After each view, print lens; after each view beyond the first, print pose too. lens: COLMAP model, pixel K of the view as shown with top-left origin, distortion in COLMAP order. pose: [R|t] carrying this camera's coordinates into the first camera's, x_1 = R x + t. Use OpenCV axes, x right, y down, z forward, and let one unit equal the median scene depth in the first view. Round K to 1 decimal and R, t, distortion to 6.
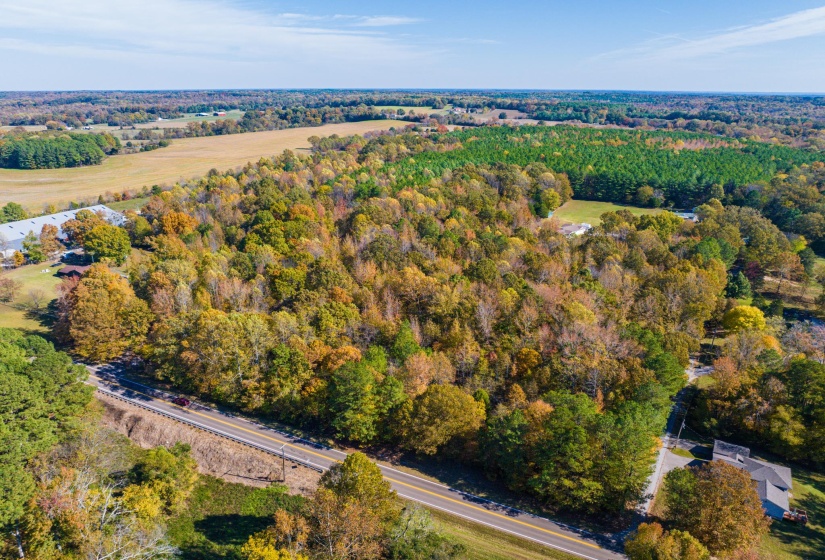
lens RADIAL K [[590.9, 0, 412.5], [0, 590.9, 280.0], [0, 0, 1]] dist [-0.037855, 0.010364]
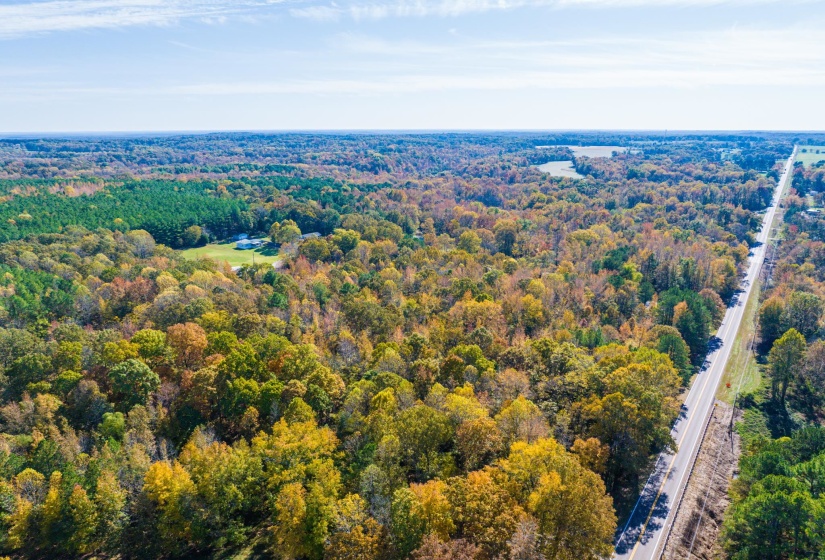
lens RADIAL K [[590.9, 0, 412.5], [0, 590.9, 280.0], [0, 0, 1]] dist [-0.037855, 0.010364]
pose [[0.109480, -0.245288, 0.963249, -1.244141], [0.296279, 0.933076, 0.203930, -0.379298], [-0.948806, 0.263064, 0.174827, 1.118542]]
